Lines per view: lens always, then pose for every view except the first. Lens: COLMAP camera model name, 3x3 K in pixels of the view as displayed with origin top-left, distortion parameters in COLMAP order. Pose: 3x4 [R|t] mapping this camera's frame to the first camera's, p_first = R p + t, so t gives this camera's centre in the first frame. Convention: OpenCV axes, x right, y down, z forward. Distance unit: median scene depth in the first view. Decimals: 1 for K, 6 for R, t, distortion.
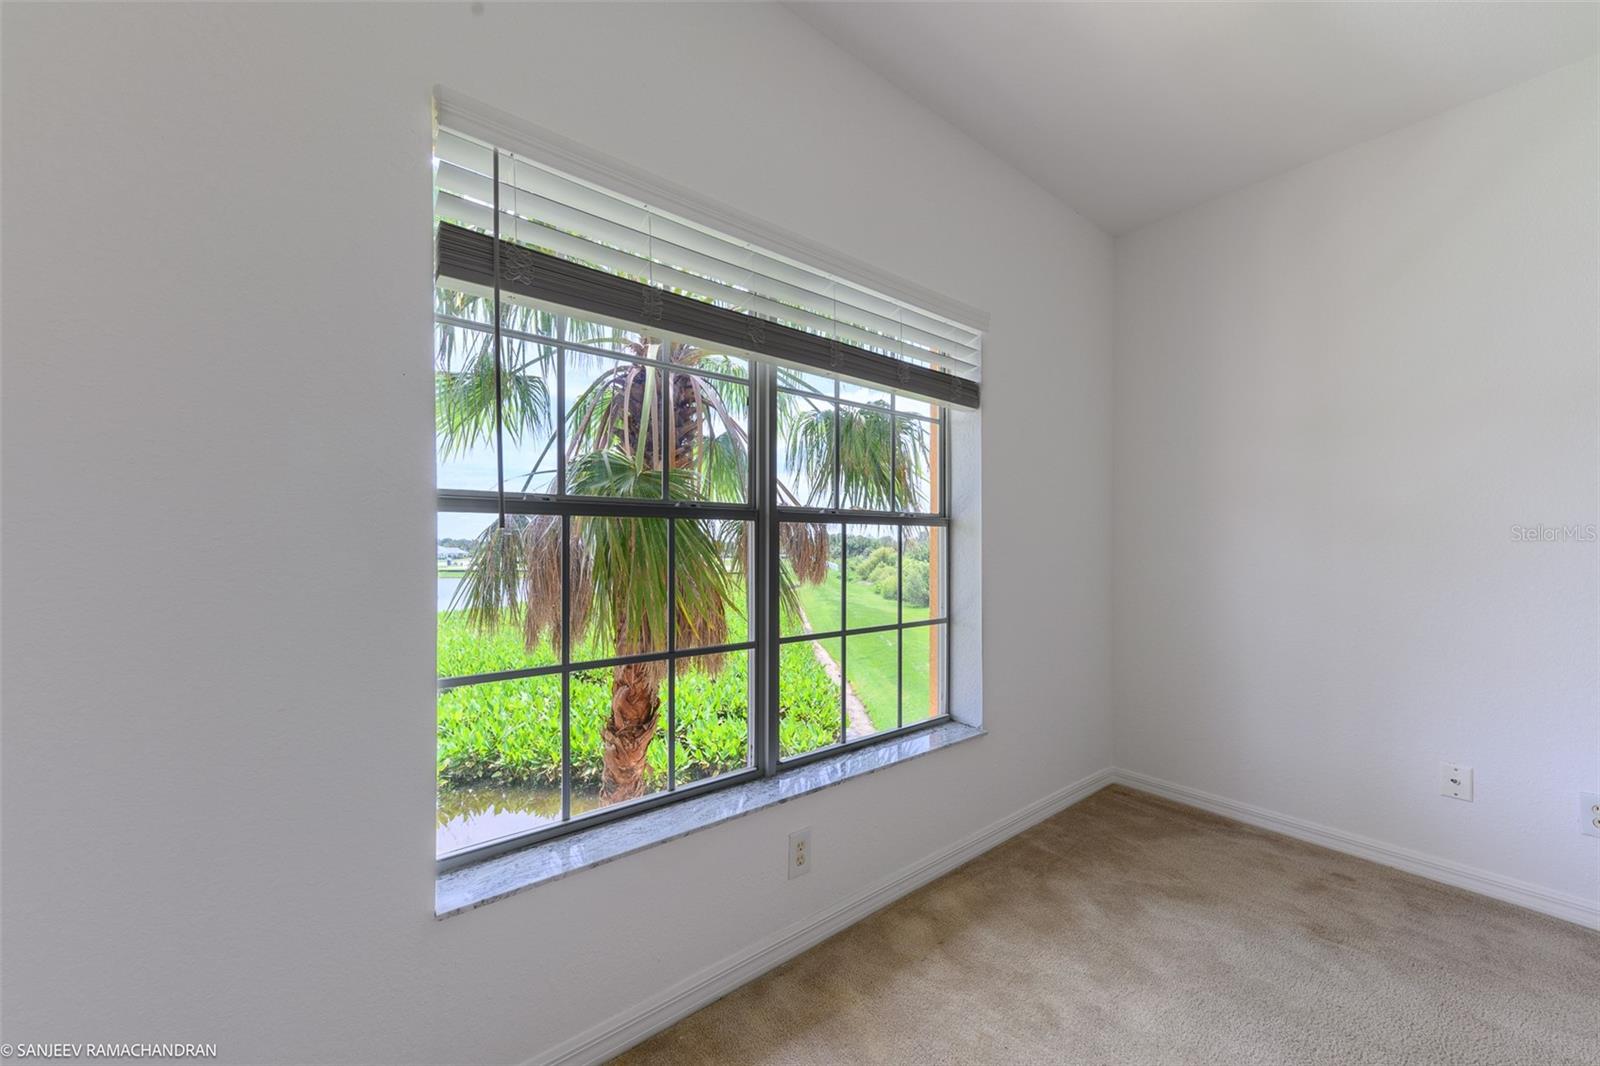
lens RADIAL K [[560.1, 0, 804.0], [0, 560.1, 544.5], [0, 0, 1]] dist [0.001544, 0.000015]
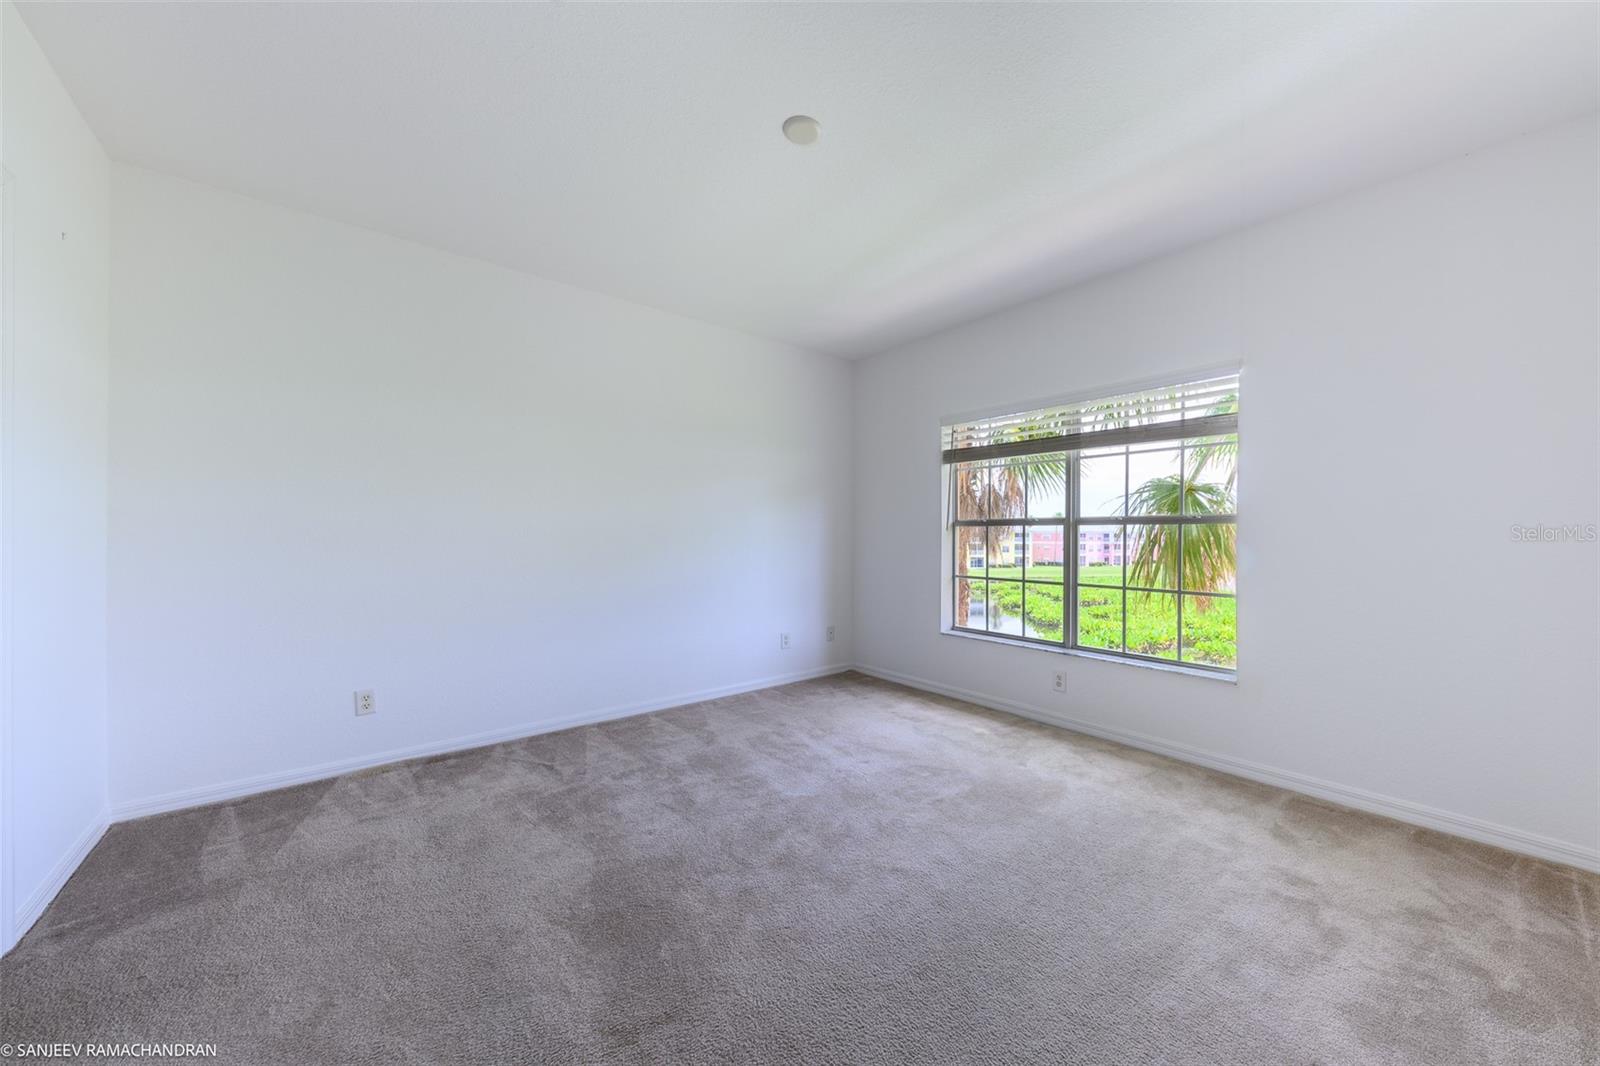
lens RADIAL K [[555.1, 0, 800.0], [0, 555.1, 533.0], [0, 0, 1]] dist [0.000032, -0.003244]
pose [[0.036349, -0.002656, -0.999336, 1.741165], [-0.008145, 0.999962, -0.002954, 0.002400], [0.999306, 0.008247, 0.036326, -0.055628]]
